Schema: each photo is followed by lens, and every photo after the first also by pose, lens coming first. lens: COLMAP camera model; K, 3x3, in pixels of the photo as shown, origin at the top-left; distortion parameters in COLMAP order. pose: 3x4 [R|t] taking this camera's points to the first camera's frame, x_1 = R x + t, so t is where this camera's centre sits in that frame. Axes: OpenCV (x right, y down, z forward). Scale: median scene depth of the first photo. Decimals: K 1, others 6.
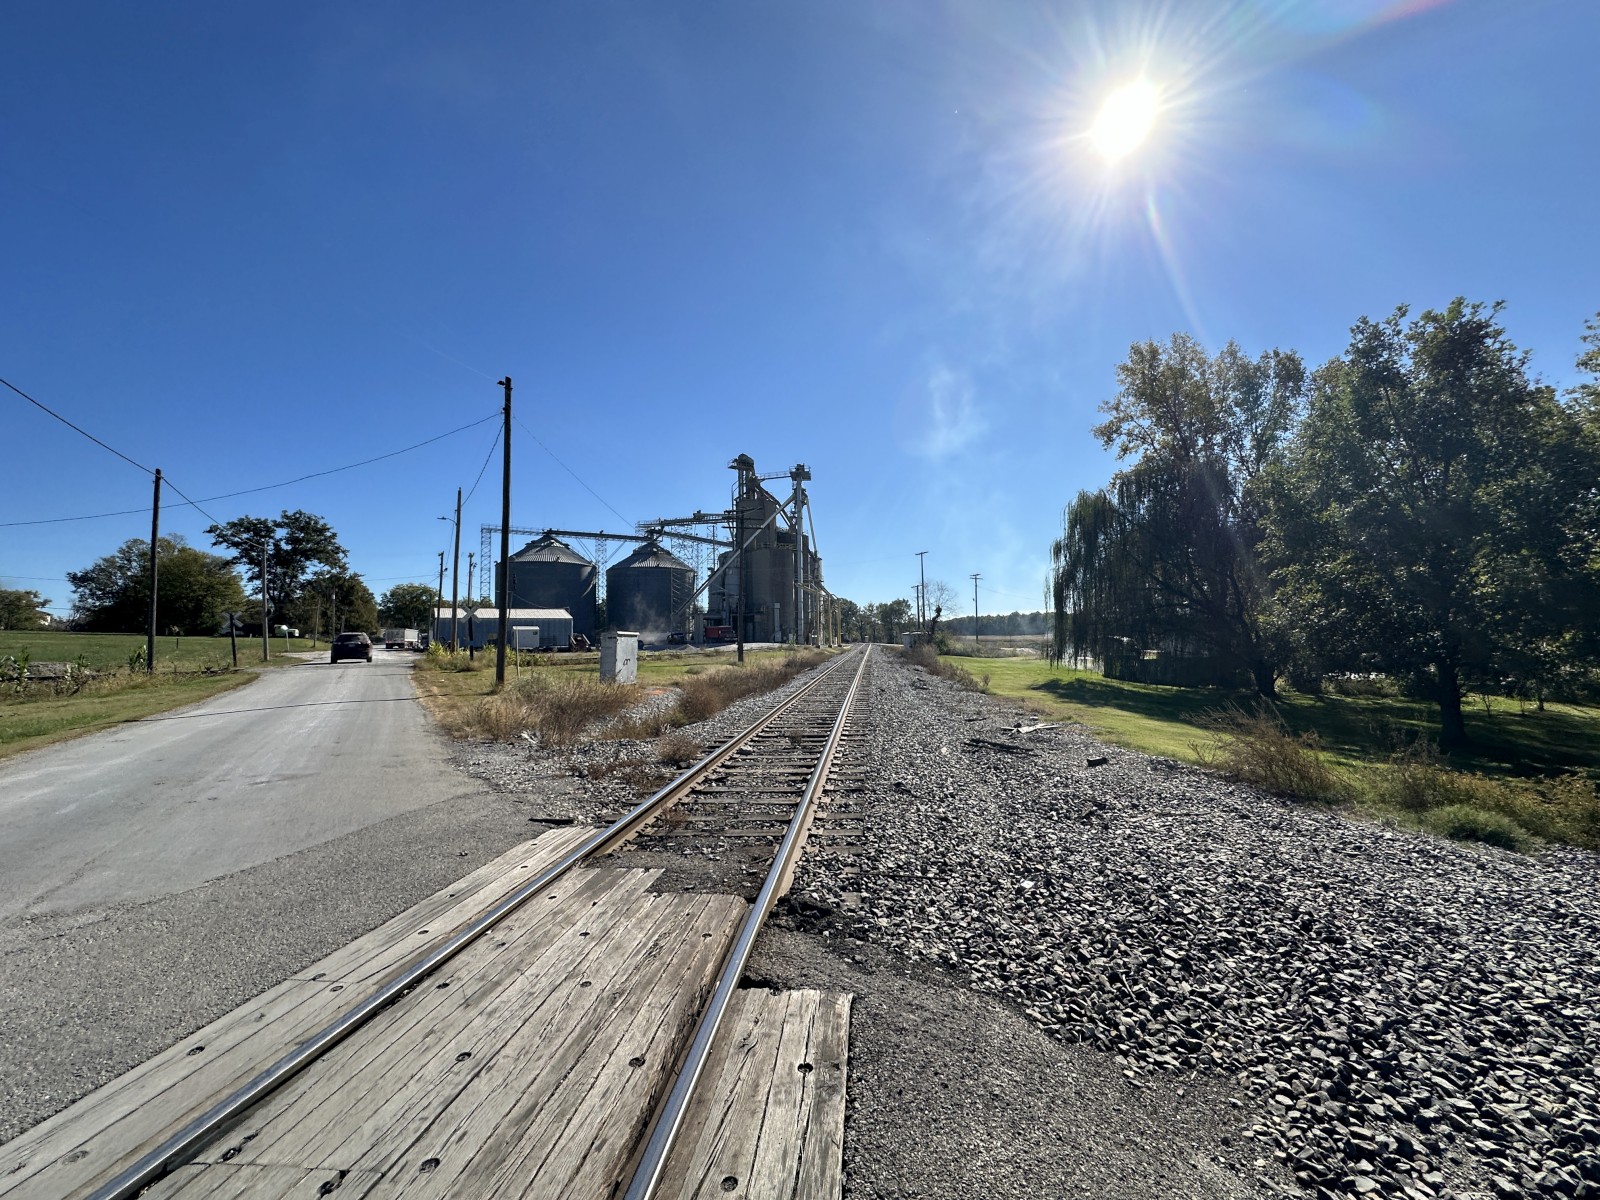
lens RADIAL K [[640.3, 0, 802.3], [0, 640.3, 599.6], [0, 0, 1]] dist [-0.002127, 0.000697]
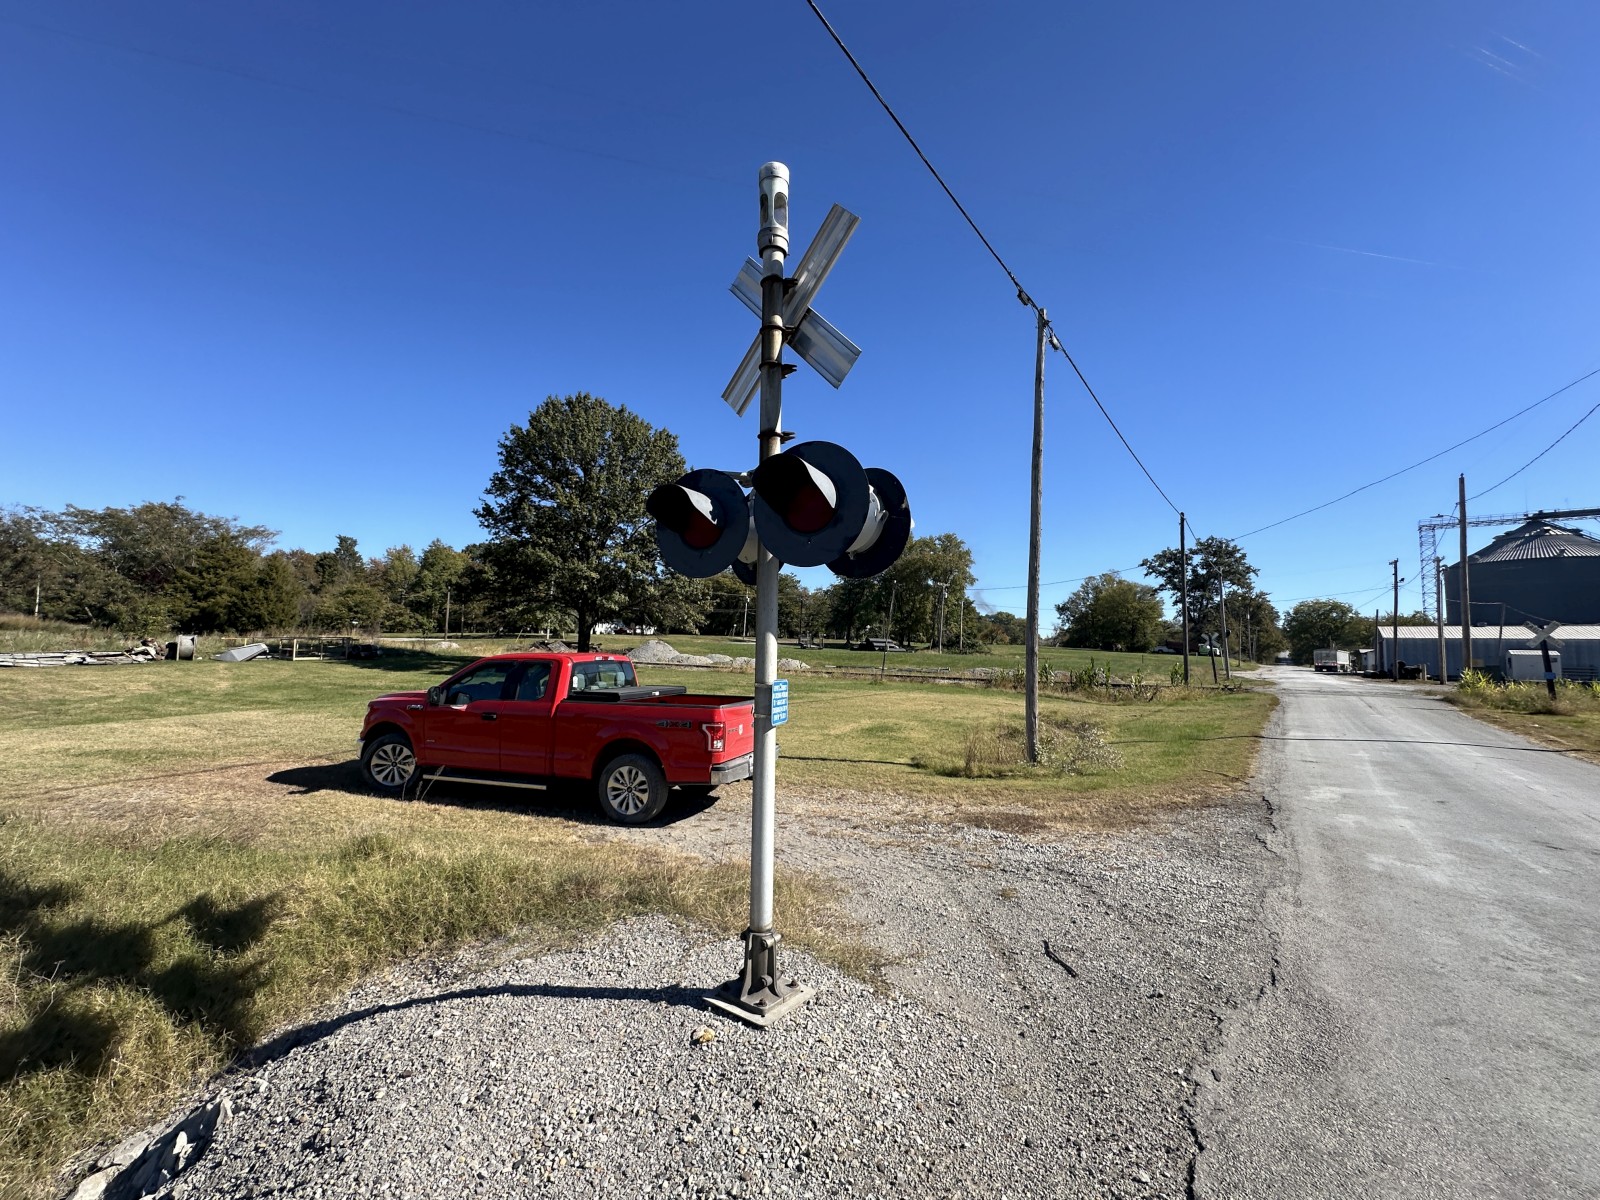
lens RADIAL K [[640.3, 0, 799.9], [0, 640.3, 598.8], [0, 0, 1]] dist [-0.002127, 0.000697]
pose [[0.348521, -0.054334, -0.935725, -0.033243], [0.025509, 0.998498, -0.048478, -0.001434], [0.936954, -0.006973, 0.349384, -0.014099]]
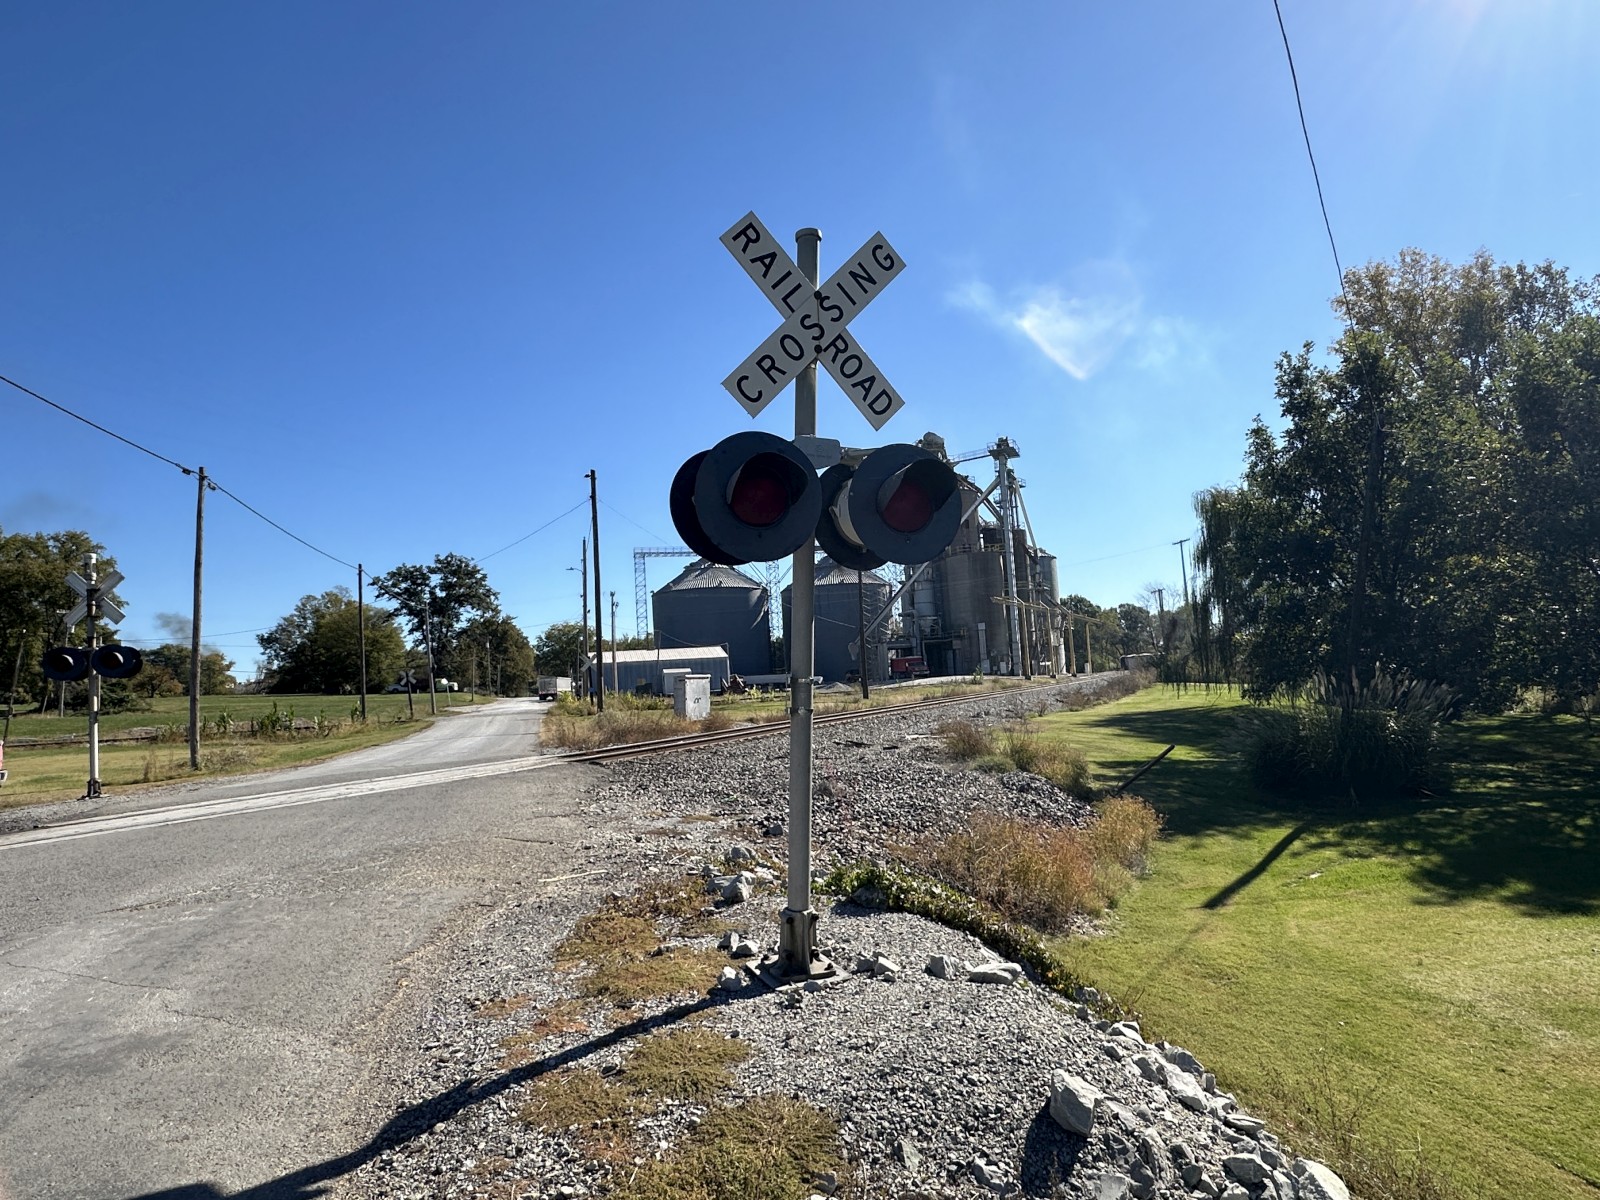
lens RADIAL K [[914.6, 0, 806.3], [0, 914.6, 608.7], [0, 0, 1]] dist [-0.006769, 0.003361]
pose [[0.953838, -0.064396, -0.293338, 0.078707], [0.062041, 0.997923, -0.017337, -0.005357], [0.293845, -0.001663, 0.955852, -0.101573]]
